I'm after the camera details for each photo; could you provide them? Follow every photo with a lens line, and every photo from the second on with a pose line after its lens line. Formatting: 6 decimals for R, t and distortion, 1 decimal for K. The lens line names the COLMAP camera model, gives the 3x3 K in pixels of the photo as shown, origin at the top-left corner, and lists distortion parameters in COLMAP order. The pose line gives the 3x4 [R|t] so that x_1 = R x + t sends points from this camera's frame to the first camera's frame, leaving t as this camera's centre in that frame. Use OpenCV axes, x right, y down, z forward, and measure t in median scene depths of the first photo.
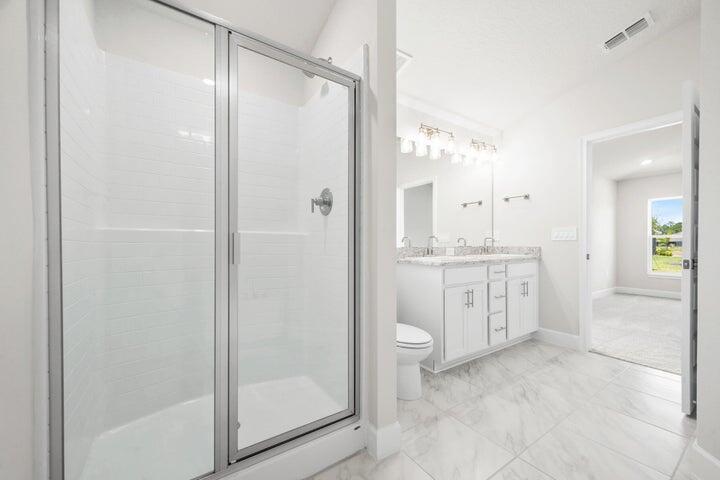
lens RADIAL K [[286.3, 0, 360.3], [0, 286.3, 245.4], [0, 0, 1]] dist [-0.000055, 0.000039]
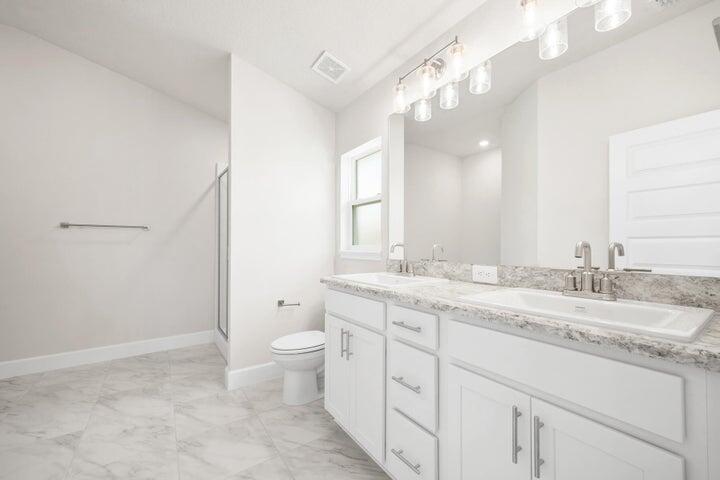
lens RADIAL K [[286.3, 0, 360.3], [0, 286.3, 243.8], [0, 0, 1]] dist [-0.000055, 0.000039]
pose [[0.010727, -0.014798, -0.999833, 1.167874], [-0.001039, 0.999890, -0.014810, -0.030989], [0.999942, 0.001198, 0.010710, 1.171102]]
